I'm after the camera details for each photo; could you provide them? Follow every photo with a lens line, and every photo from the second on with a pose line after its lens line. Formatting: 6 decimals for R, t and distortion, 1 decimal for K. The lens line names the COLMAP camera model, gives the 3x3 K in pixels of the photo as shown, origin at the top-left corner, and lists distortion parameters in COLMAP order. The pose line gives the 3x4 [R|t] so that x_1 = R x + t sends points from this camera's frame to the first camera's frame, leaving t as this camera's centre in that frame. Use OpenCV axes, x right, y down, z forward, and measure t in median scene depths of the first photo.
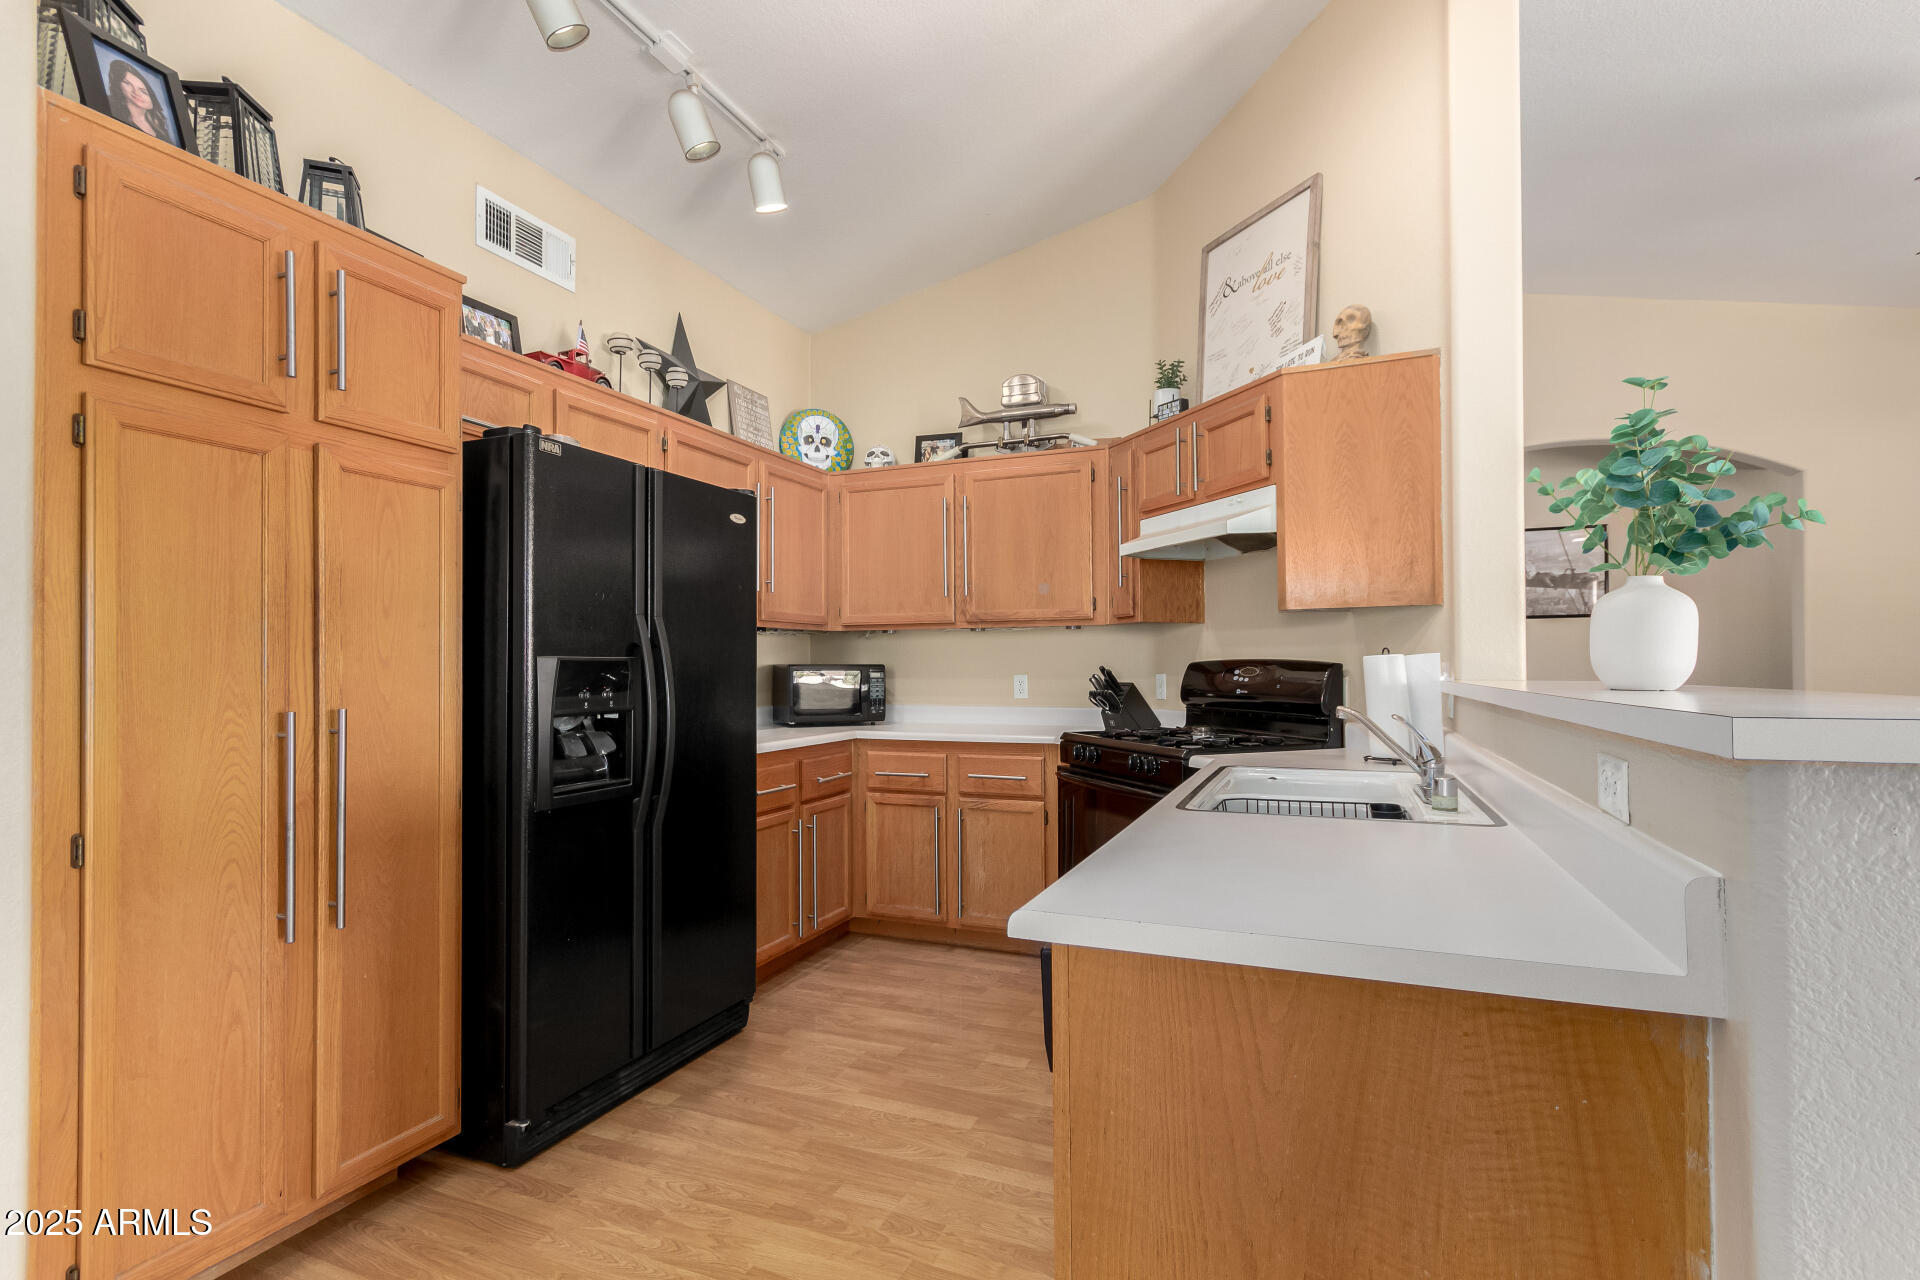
lens RADIAL K [[891.0, 0, 976.0], [0, 891.0, 656.0], [0, 0, 1]] dist [-0.004032, 0.002299]
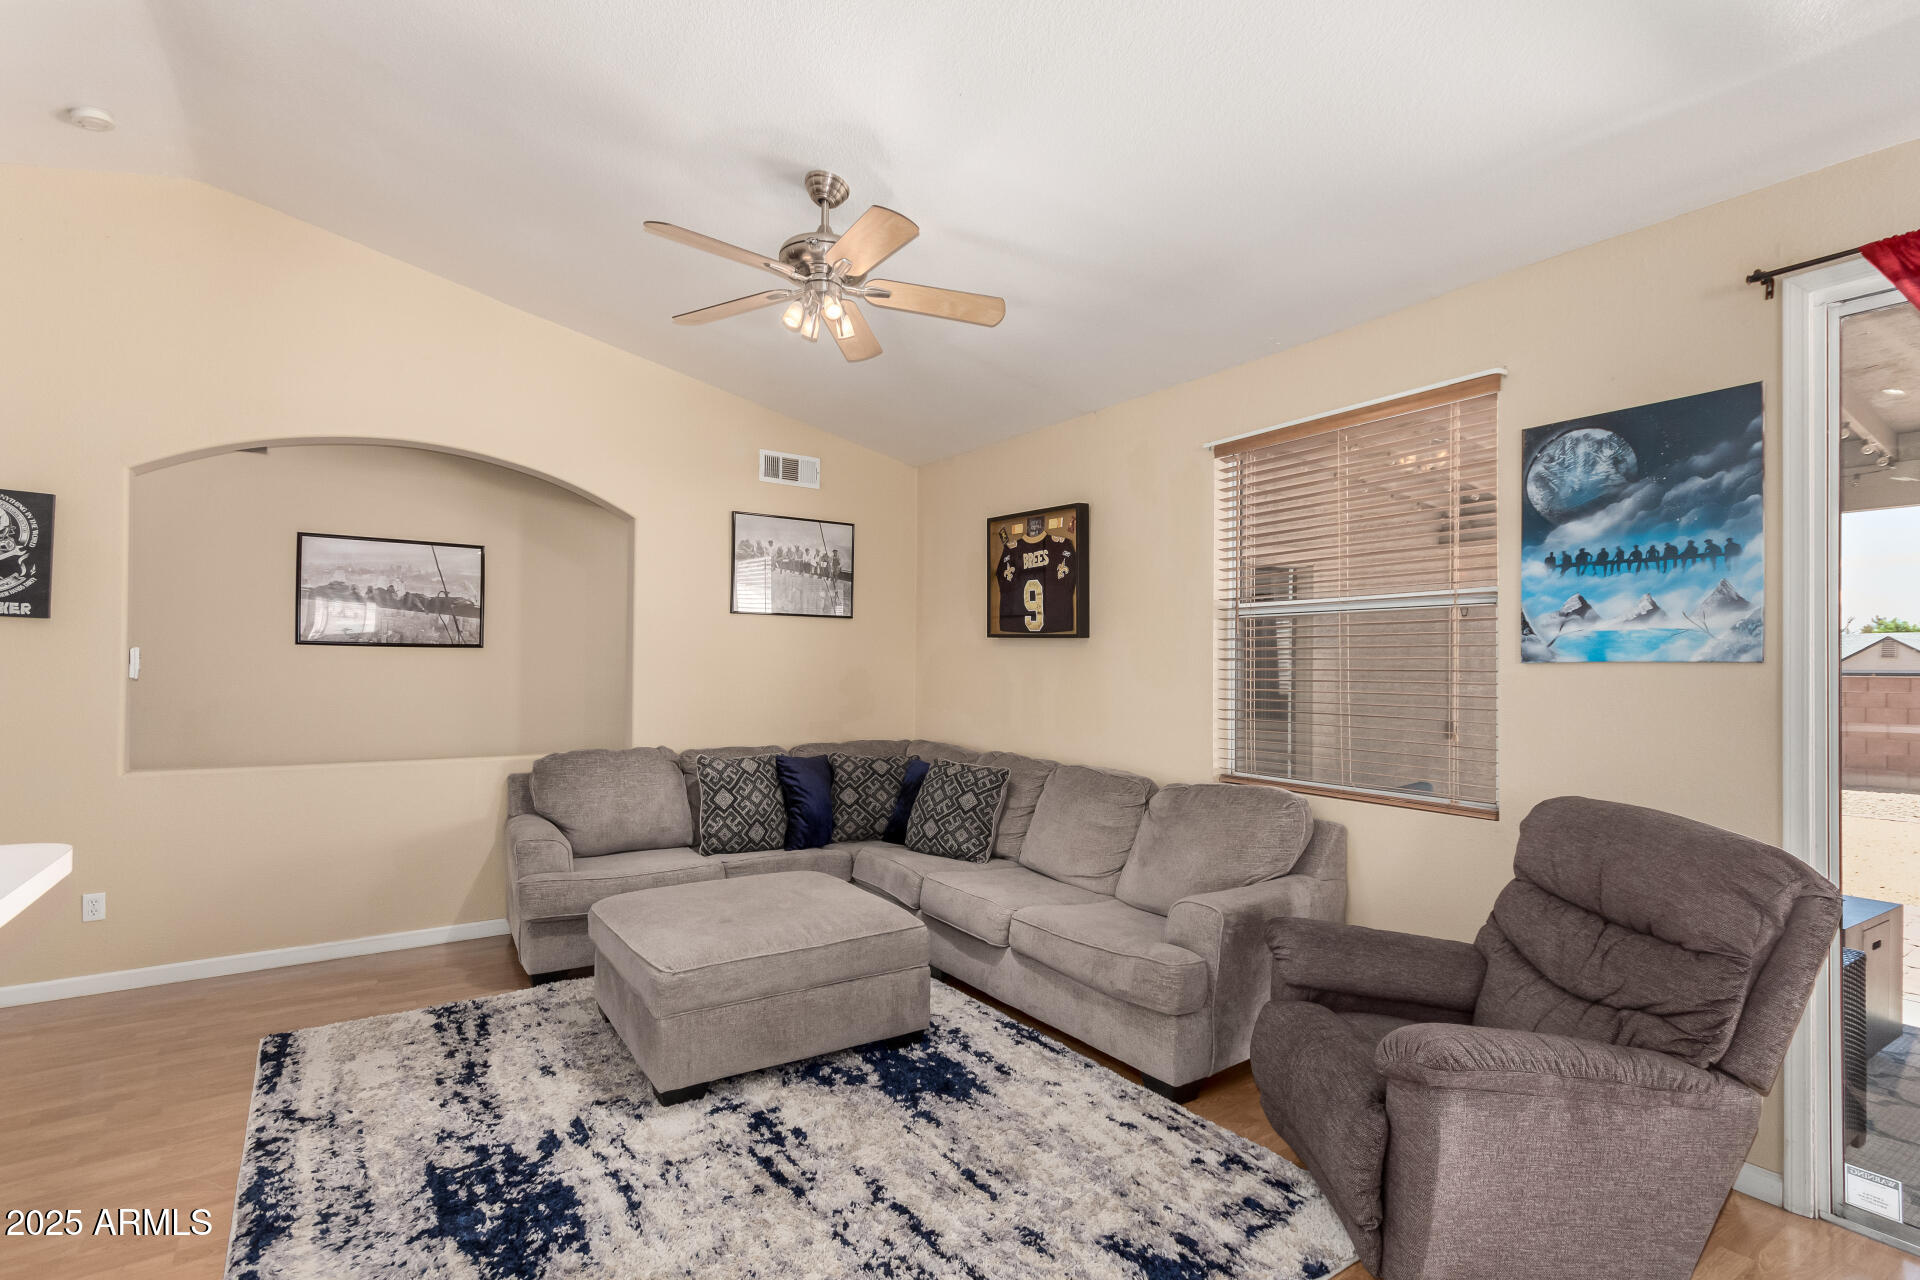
lens RADIAL K [[891.0, 0, 970.0], [0, 891.0, 662.0], [0, 0, 1]] dist [-0.004032, 0.002299]
pose [[0.542054, 0.012872, 0.840245, 0.366147], [-0.016784, 0.999849, -0.004490, -0.056759], [-0.840176, -0.011669, 0.542188, 0.152893]]
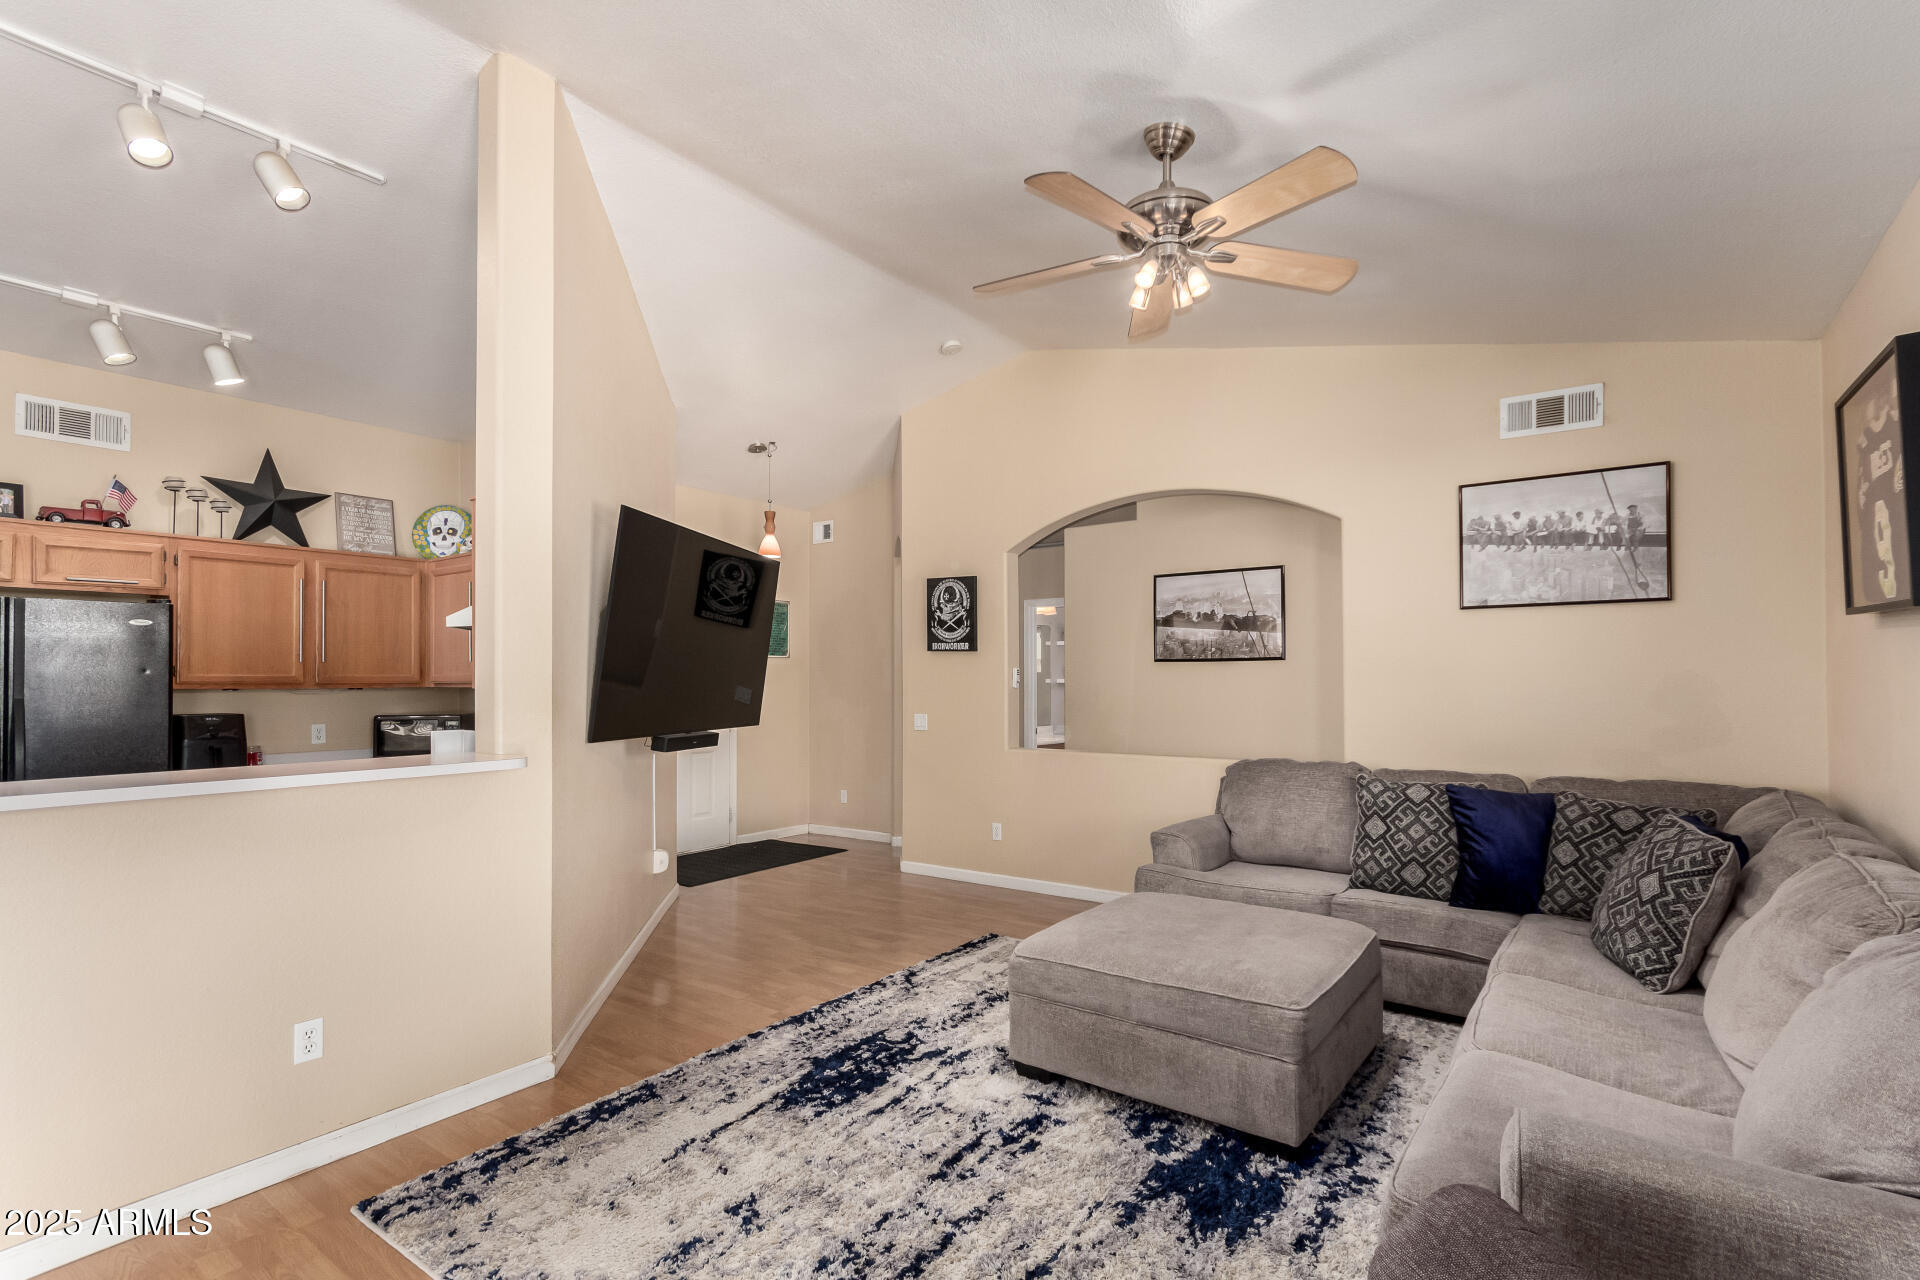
lens RADIAL K [[891.0, 0, 976.0], [0, 891.0, 666.1], [0, 0, 1]] dist [-0.004032, 0.002299]
pose [[0.974904, -0.005588, -0.222558, 1.011643], [0.004415, 0.999974, -0.005770, -0.055710], [0.222584, 0.004643, 0.974902, -0.046172]]
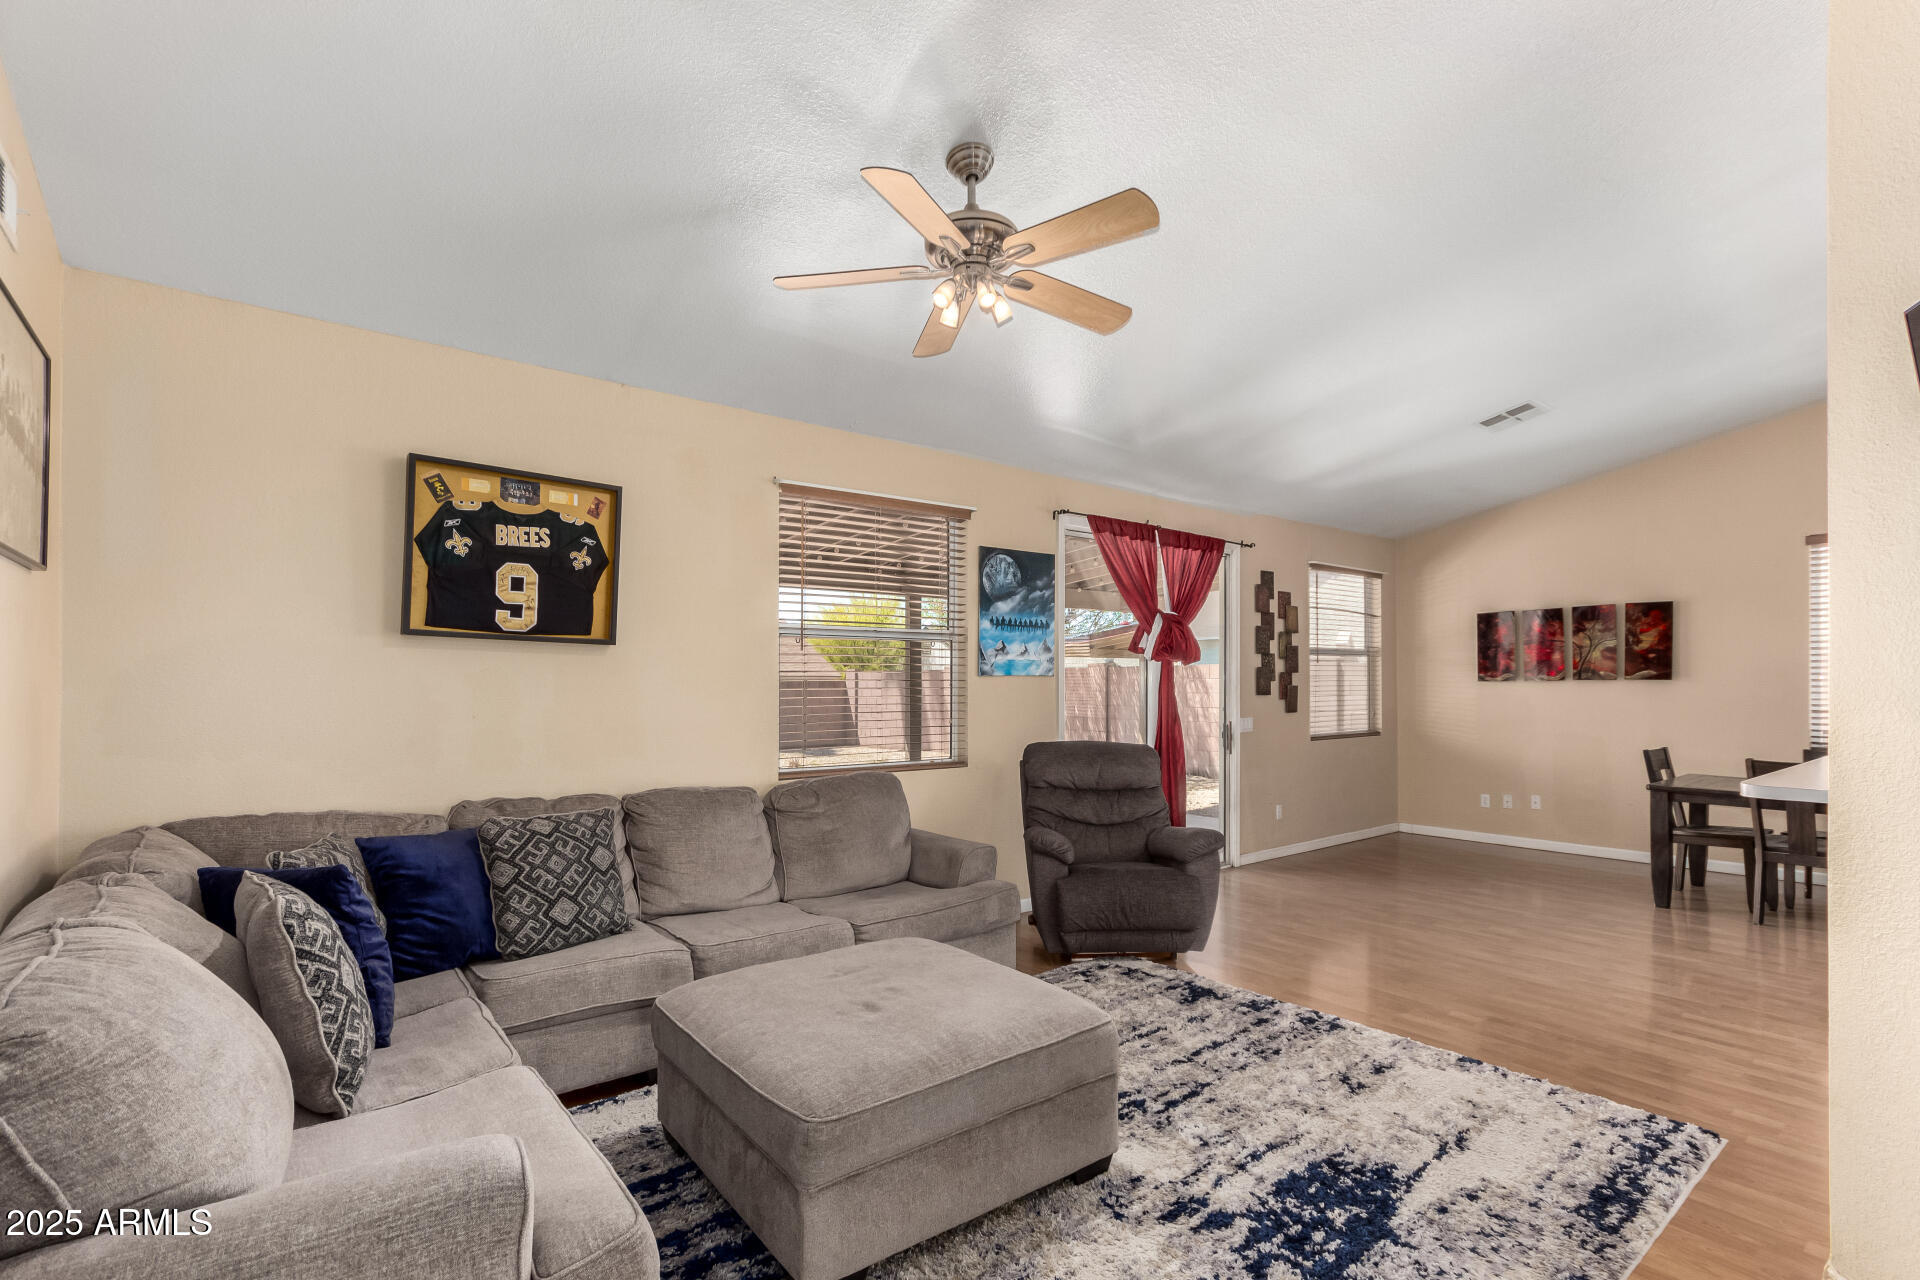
lens RADIAL K [[891.0, 0, 936.2], [0, 891.0, 675.5], [0, 0, 1]] dist [-0.004032, 0.002299]
pose [[-0.858427, 0.002874, 0.512928, 0.624379], [-0.003847, 0.999920, -0.012041, -0.050446], [-0.512921, -0.012309, -0.858347, 1.431105]]
